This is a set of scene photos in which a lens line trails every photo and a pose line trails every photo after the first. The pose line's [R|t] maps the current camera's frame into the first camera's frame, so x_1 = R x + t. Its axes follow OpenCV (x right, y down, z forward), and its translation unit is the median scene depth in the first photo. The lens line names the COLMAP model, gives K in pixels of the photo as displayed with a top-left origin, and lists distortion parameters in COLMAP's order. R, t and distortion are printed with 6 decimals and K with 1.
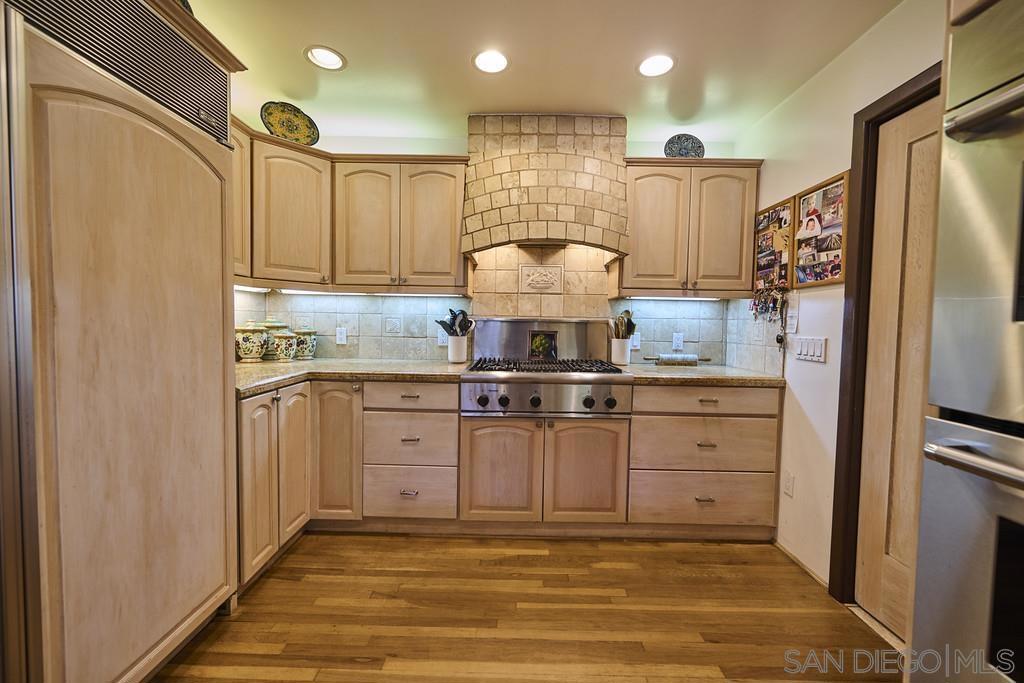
lens RADIAL K [[408.3, 0, 514.2], [0, 408.3, 339.4], [0, 0, 1]] dist [-0.000707, -0.000191]
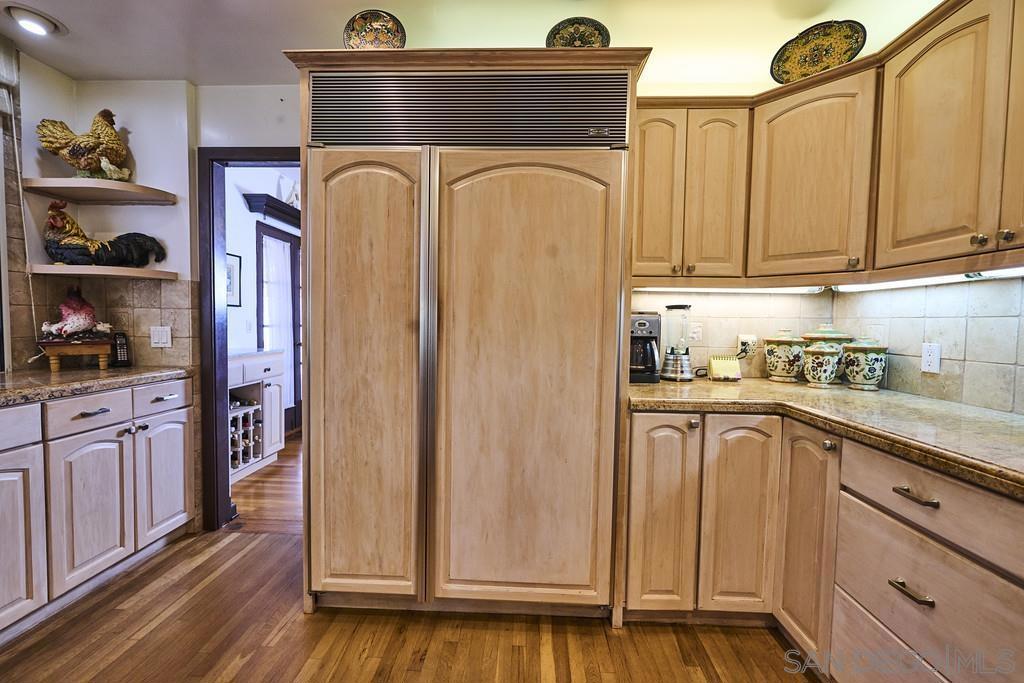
lens RADIAL K [[408.3, 0, 514.2], [0, 408.3, 339.4], [0, 0, 1]] dist [-0.000707, -0.000191]
pose [[-0.032465, 0.024426, -0.999174, 0.203212], [-0.057180, 0.998019, 0.026256, -0.020248], [0.997836, 0.057985, -0.031004, 0.563617]]
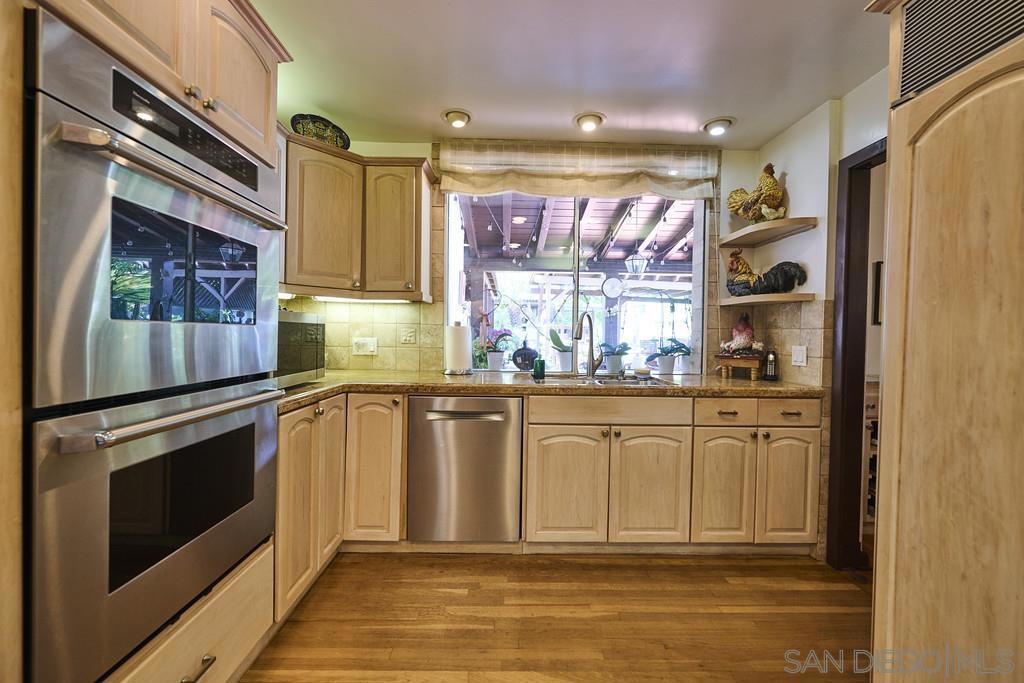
lens RADIAL K [[408.3, 0, 514.2], [0, 408.3, 339.4], [0, 0, 1]] dist [-0.000707, -0.000191]
pose [[-0.999103, -0.031628, -0.028165, -0.001205], [-0.033205, 0.997799, 0.057399, -0.029190], [0.026288, 0.058282, -0.997954, 0.698544]]
